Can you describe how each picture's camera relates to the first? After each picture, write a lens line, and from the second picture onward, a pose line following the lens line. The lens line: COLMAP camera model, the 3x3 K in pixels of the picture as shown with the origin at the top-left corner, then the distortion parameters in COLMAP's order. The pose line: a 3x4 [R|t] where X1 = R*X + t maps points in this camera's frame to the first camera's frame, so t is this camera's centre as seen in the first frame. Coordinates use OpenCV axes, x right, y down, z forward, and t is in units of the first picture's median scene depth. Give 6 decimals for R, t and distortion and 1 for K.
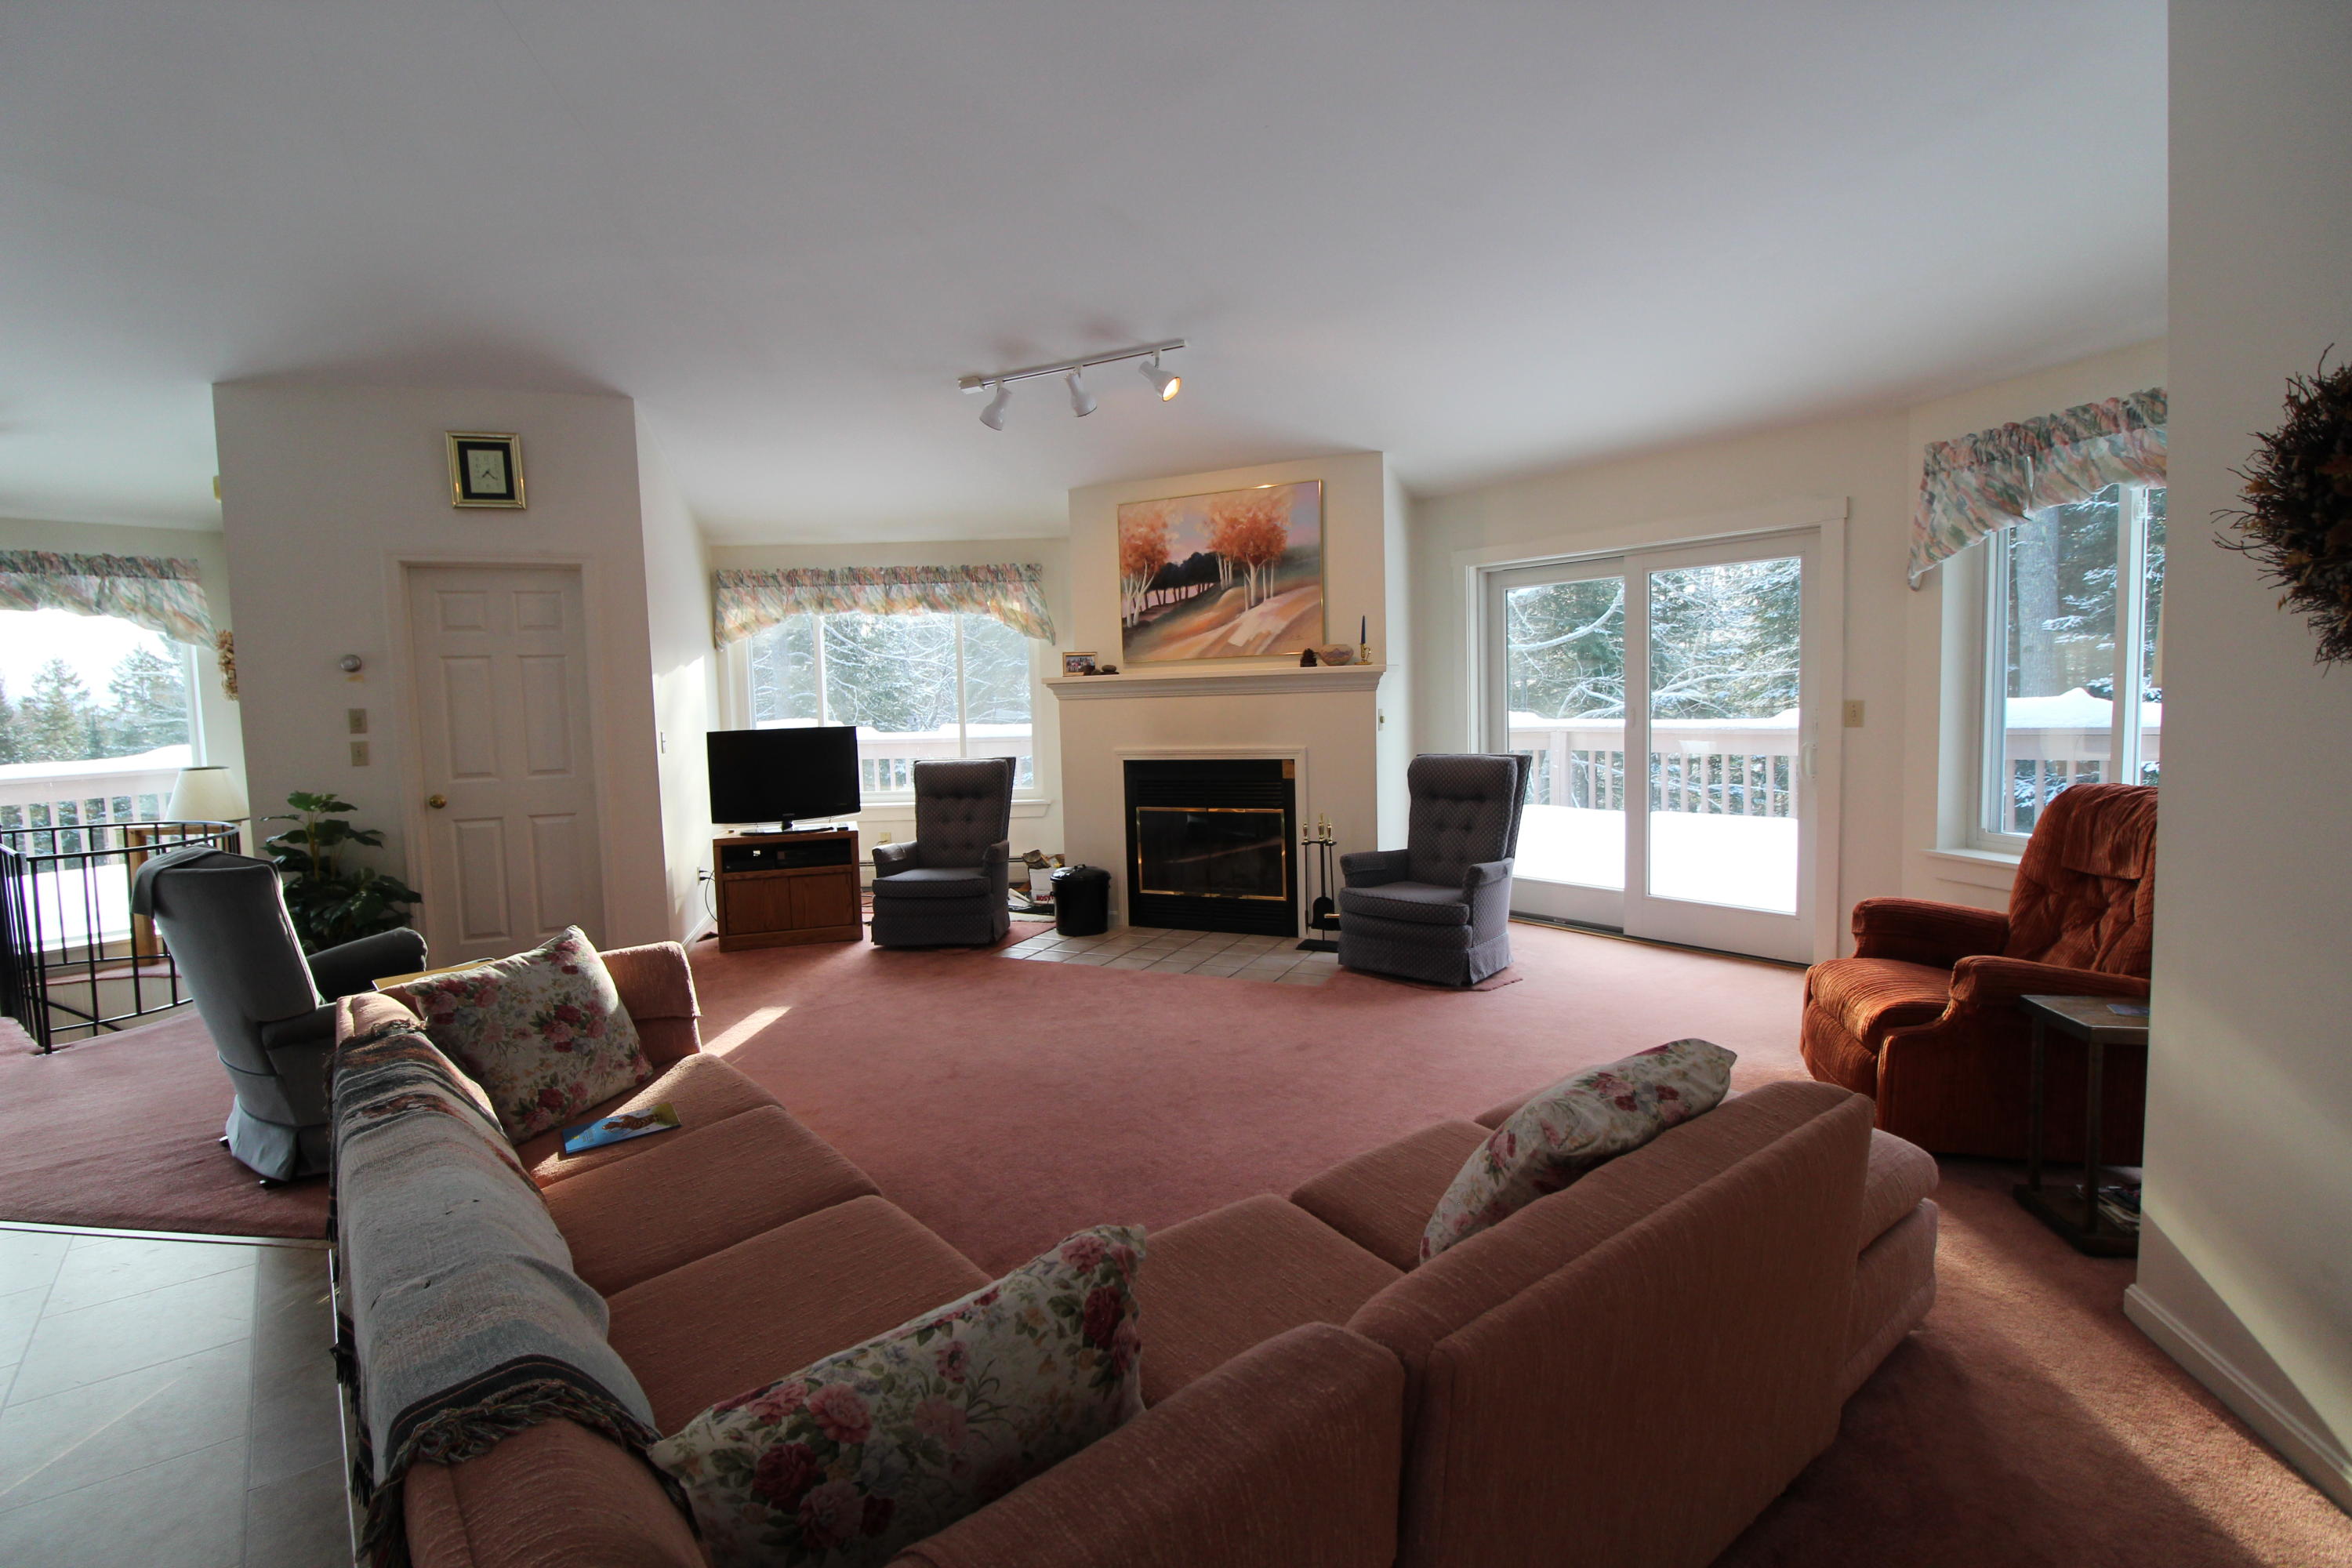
lens RADIAL K [[1091.3, 0, 1170.4], [0, 1091.3, 771.9], [0, 0, 1]] dist [-0.001390, -0.011605]
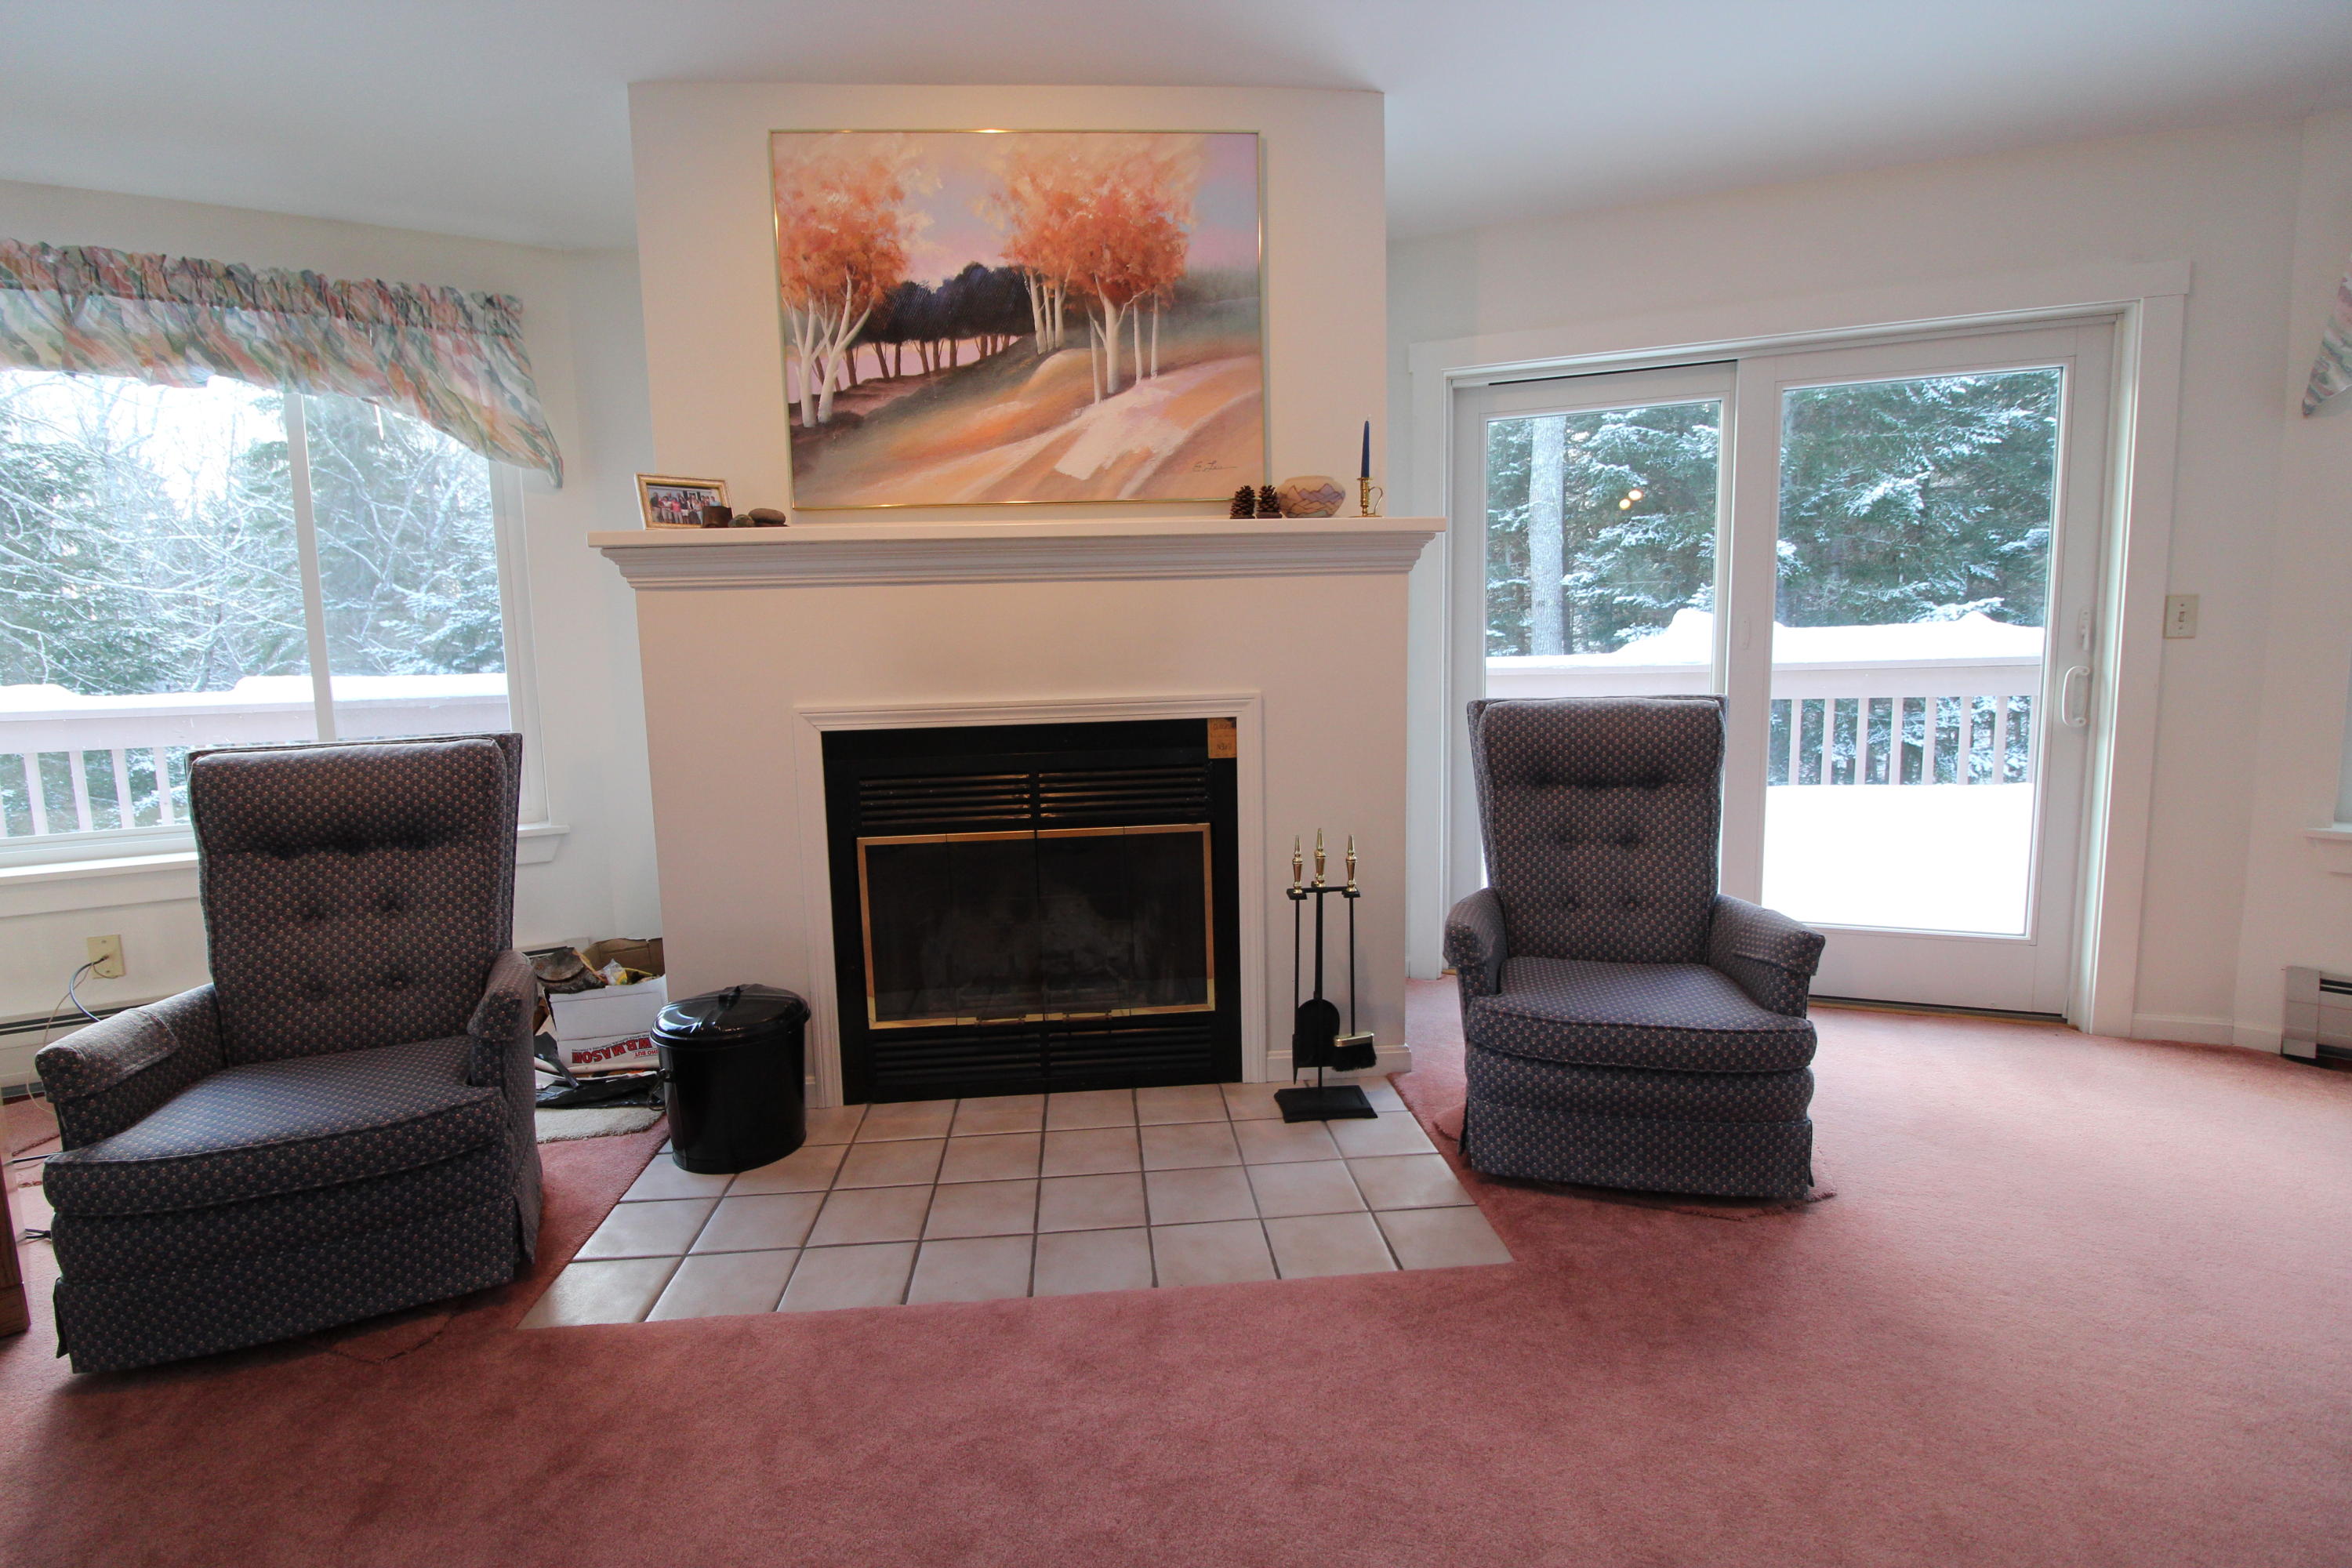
lens RADIAL K [[1091.3, 0, 1170.4], [0, 1091.3, 771.9], [0, 0, 1]] dist [-0.001390, -0.011605]
pose [[0.867955, -0.049067, 0.494212, -0.138090], [0.034089, 0.998647, 0.039282, -0.006943], [-0.495471, -0.017248, 0.868453, 0.563570]]
